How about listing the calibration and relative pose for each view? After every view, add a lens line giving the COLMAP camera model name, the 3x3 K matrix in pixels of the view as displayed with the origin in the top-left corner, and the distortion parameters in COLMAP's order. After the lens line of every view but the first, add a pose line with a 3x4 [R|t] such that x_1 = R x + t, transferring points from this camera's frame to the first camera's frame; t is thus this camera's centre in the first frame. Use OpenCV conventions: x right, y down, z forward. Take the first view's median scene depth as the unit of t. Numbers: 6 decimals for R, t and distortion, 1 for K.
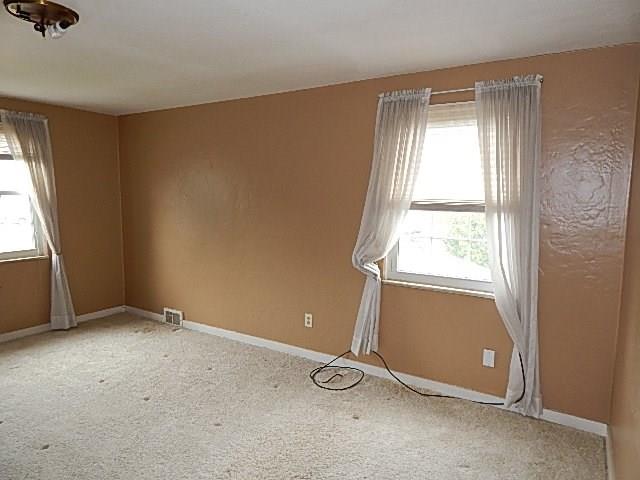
lens RADIAL K [[426.8, 0, 319.7], [0, 426.8, 235.7], [0, 0, 1]] dist [0.006416, 0.002086]
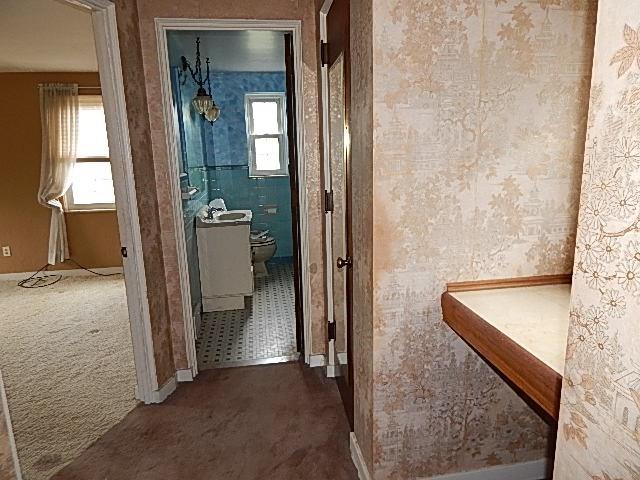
lens RADIAL K [[426.8, 0, 319.7], [0, 426.8, 235.7], [0, 0, 1]] dist [0.006416, 0.002086]
pose [[0.760132, -0.164184, 0.628684, -0.136461], [0.092971, 0.985076, 0.144849, 0.056561], [-0.643083, -0.051655, 0.764052, -0.761142]]
